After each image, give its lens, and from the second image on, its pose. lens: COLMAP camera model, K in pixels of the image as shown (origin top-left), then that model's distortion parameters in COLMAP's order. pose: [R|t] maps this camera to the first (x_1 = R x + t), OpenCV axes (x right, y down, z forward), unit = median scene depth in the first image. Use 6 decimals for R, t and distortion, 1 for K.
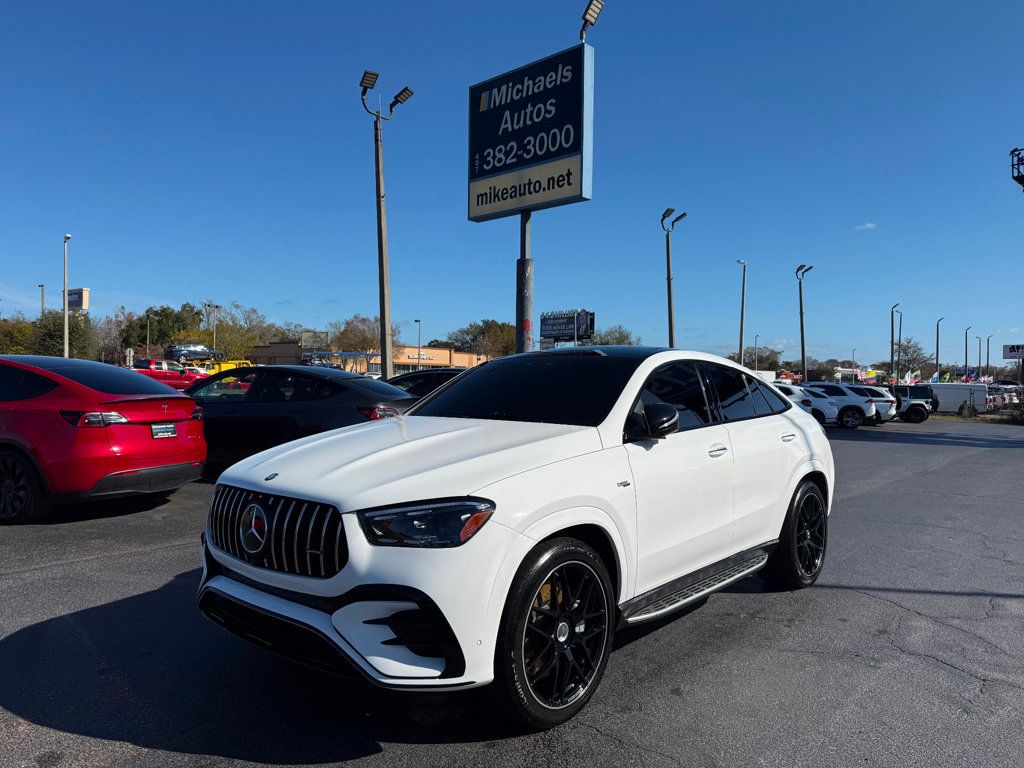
lens RADIAL K [[730.0, 0, 517.3], [0, 730.0, 377.6], [0, 0, 1]] dist [0.019858, -0.037656]
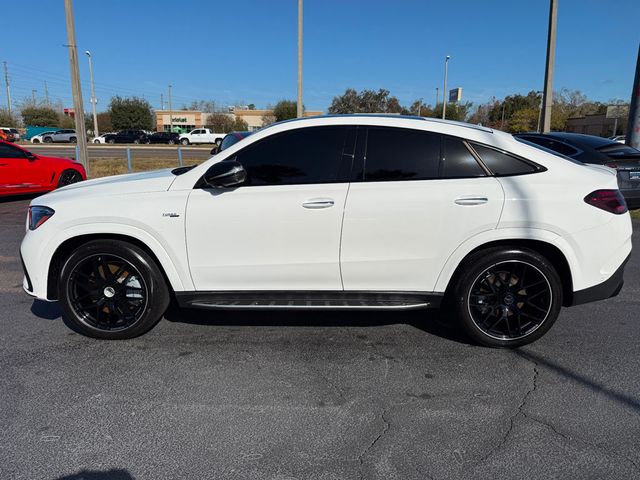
lens RADIAL K [[456.3, 0, 323.0], [0, 456.3, 241.1], [0, 0, 1]] dist [0.019858, -0.037656]
pose [[0.634805, 0.156707, -0.756614, 0.342741], [0.009041, 0.977644, 0.210072, 0.001066], [0.772620, -0.140195, 0.619197, 0.211098]]
